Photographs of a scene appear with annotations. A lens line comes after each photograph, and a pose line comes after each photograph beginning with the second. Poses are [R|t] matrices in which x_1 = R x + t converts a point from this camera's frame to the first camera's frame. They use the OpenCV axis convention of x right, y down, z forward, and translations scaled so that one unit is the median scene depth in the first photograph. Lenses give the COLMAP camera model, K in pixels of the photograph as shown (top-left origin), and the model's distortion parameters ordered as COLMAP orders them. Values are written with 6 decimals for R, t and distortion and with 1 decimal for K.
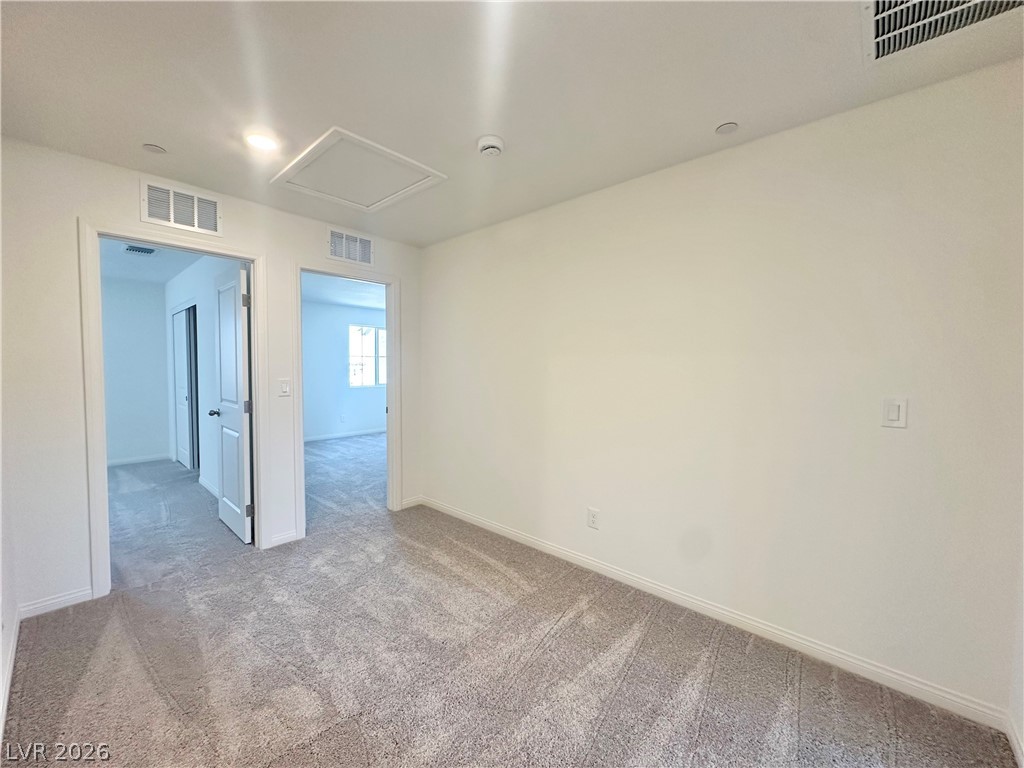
lens RADIAL K [[406.6, 0, 511.7], [0, 406.6, 379.9], [0, 0, 1]] dist [-0.007622, 0.000329]
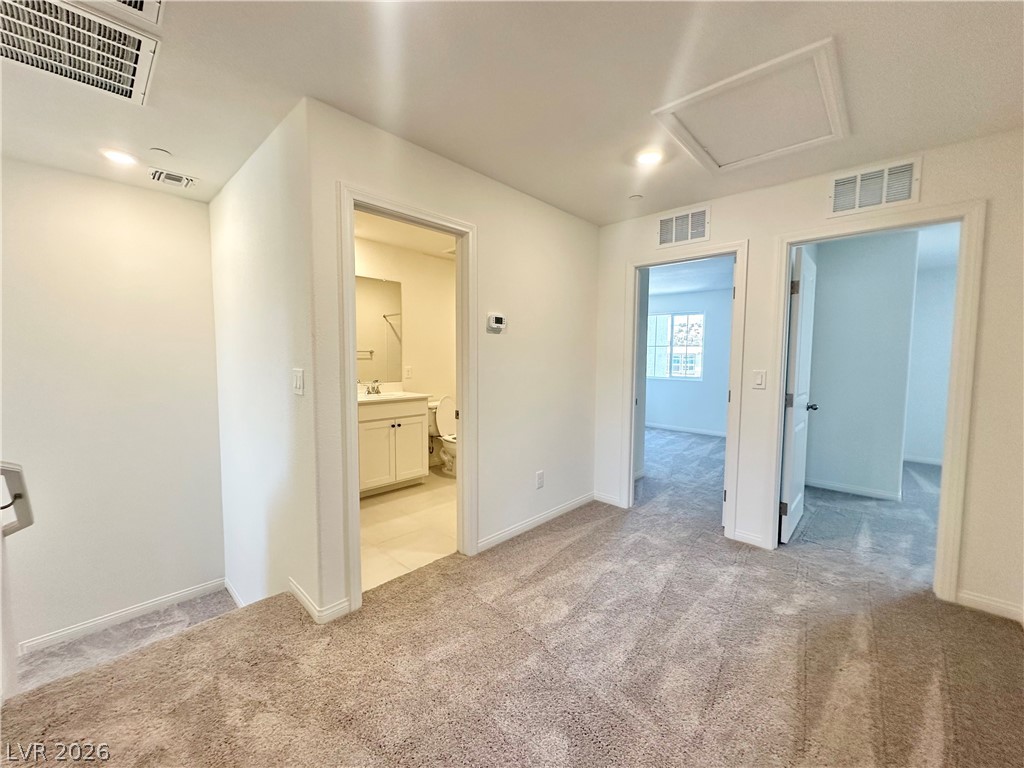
lens RADIAL K [[406.6, 0, 511.2], [0, 406.6, 385.2], [0, 0, 1]] dist [-0.007622, 0.000329]
pose [[-0.027824, 0.066021, -0.997430, 0.416671], [-0.038026, 0.997024, 0.067055, -0.011970], [0.998889, 0.039794, -0.025231, 0.492566]]
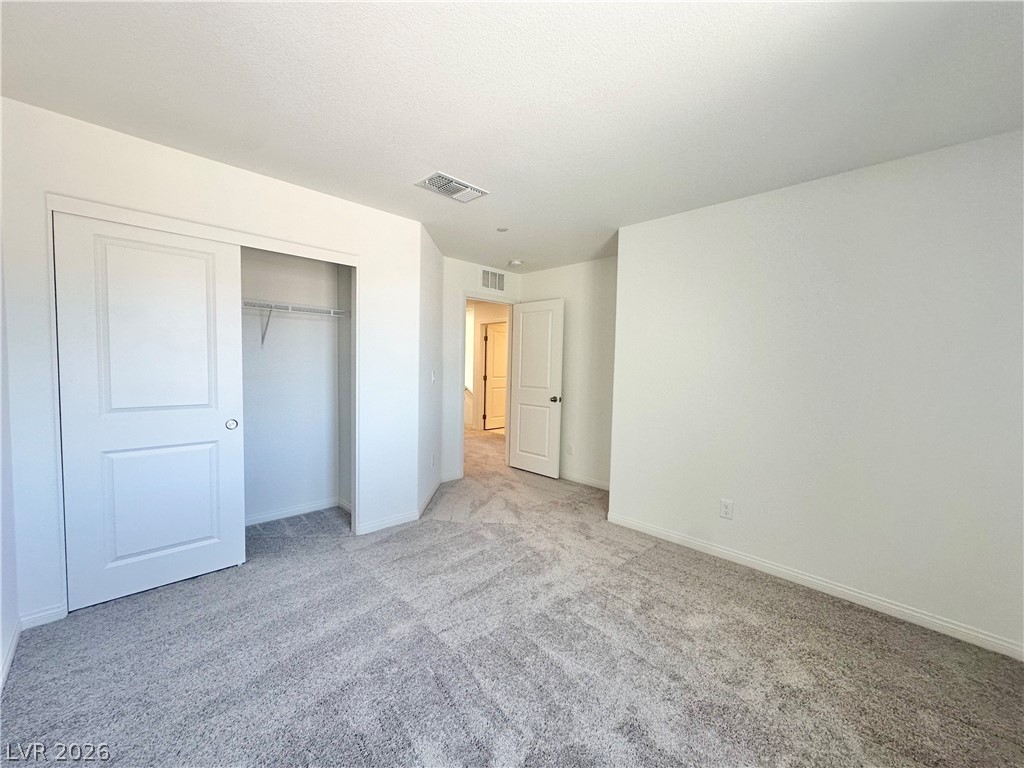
lens RADIAL K [[406.6, 0, 508.9], [0, 406.6, 386.1], [0, 0, 1]] dist [-0.007622, 0.000329]
pose [[0.999725, 0.012029, -0.020132, -0.374235], [-0.011834, 0.999882, 0.009773, 0.032872], [0.020248, -0.009532, 0.999750, -0.507779]]
